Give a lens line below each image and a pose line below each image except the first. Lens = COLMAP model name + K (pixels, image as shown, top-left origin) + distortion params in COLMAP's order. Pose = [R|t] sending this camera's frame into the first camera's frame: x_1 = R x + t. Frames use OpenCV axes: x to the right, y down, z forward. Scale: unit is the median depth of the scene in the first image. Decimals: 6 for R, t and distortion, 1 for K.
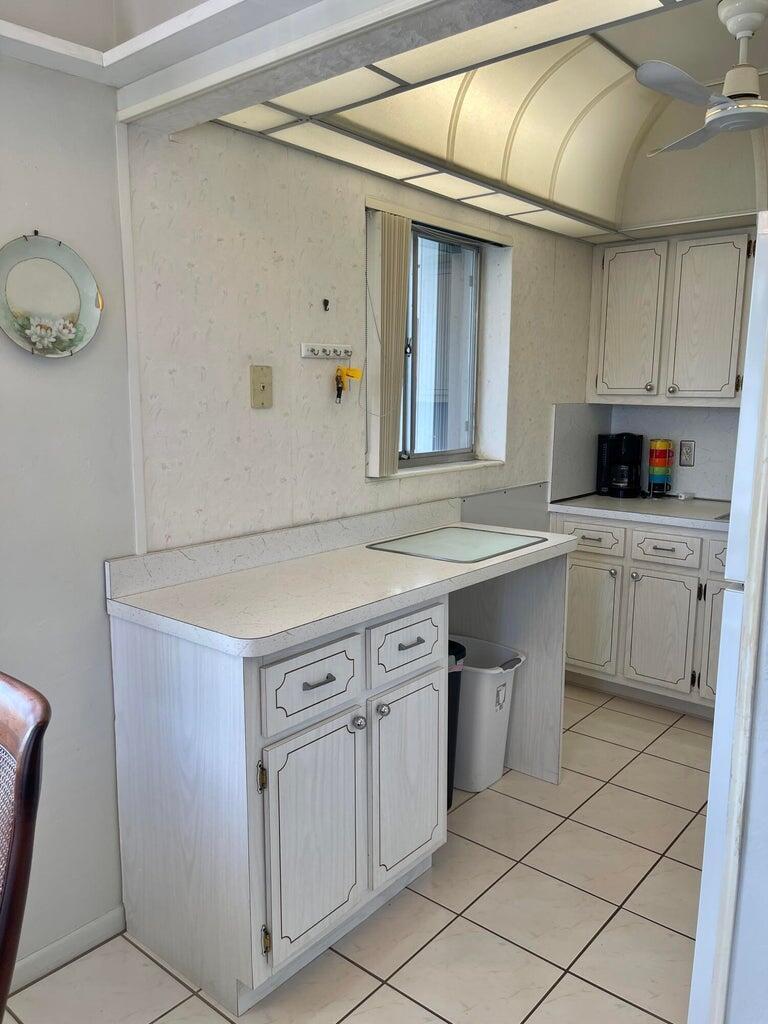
lens RADIAL K [[760.4, 0, 384.0], [0, 760.4, 512.0], [0, 0, 1]] dist [0.113156, -0.133269]
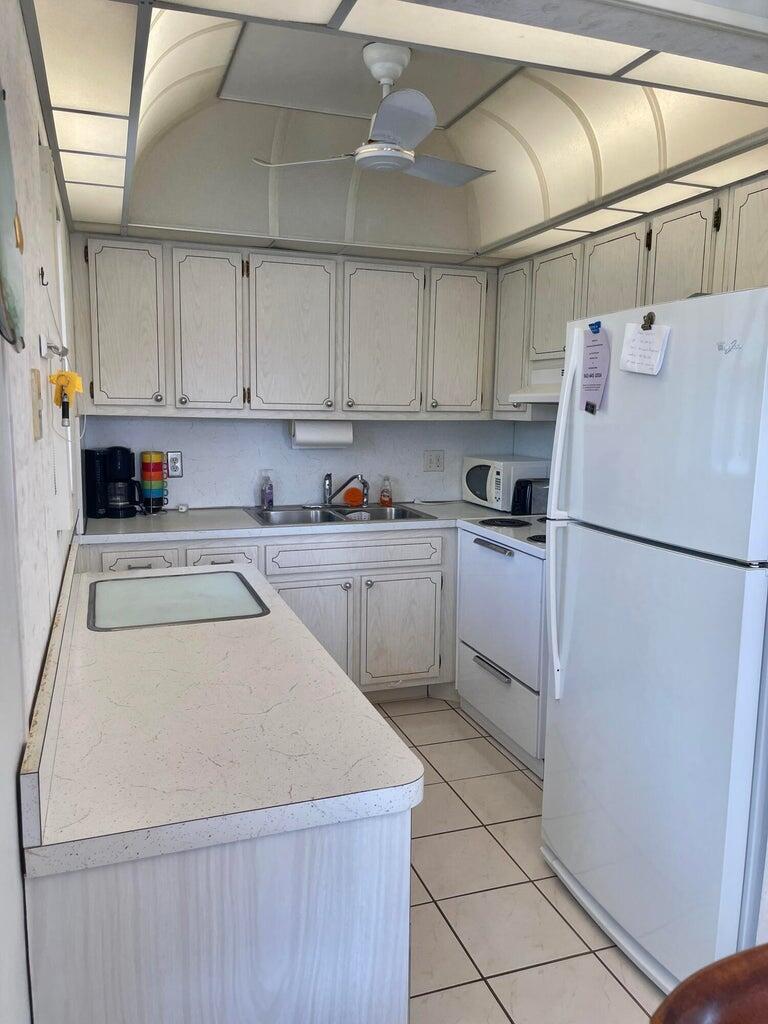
lens RADIAL K [[767.1, 0, 373.8], [0, 767.1, 511.0], [0, 0, 1]] dist [0.085692, -0.131084]
pose [[0.510462, -0.123117, 0.851041, -0.346354], [0.128011, 0.989549, 0.066373, -0.054391], [-0.850318, 0.075062, 0.520888, 0.300285]]
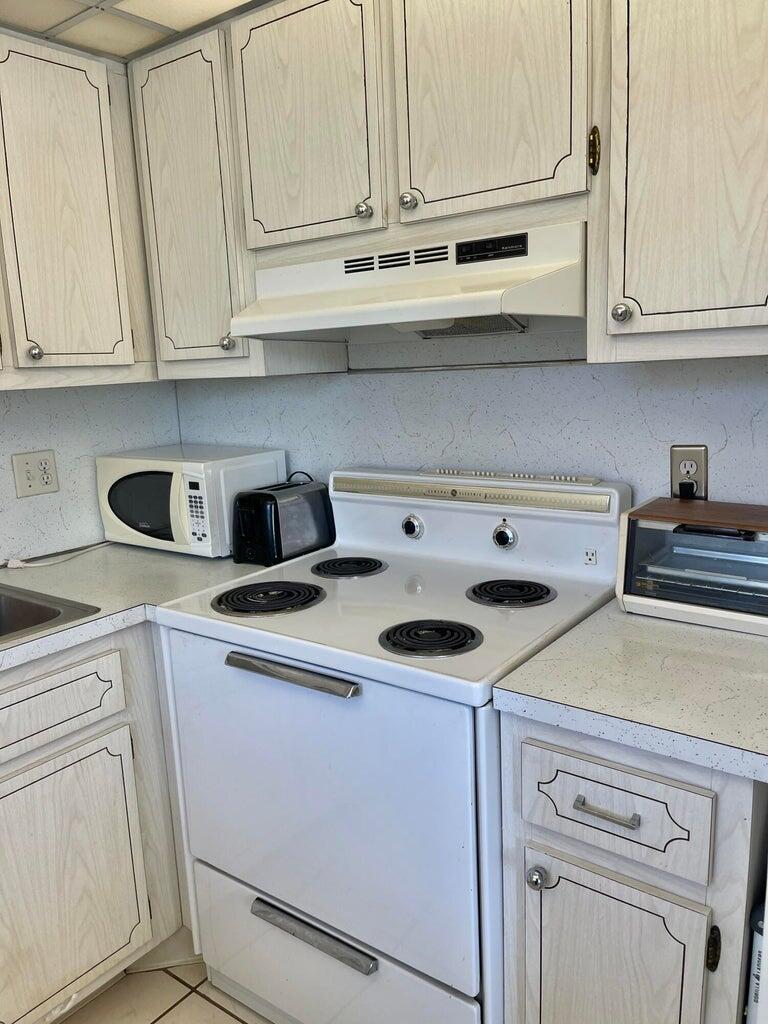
lens RADIAL K [[767.1, 0, 373.8], [0, 767.1, 511.0], [0, 0, 1]] dist [0.085692, -0.131084]
pose [[-0.074545, -0.200331, 0.976888, -0.039365], [0.199553, 0.956803, 0.211440, -0.074687], [-0.977047, 0.210703, -0.031348, 0.500957]]
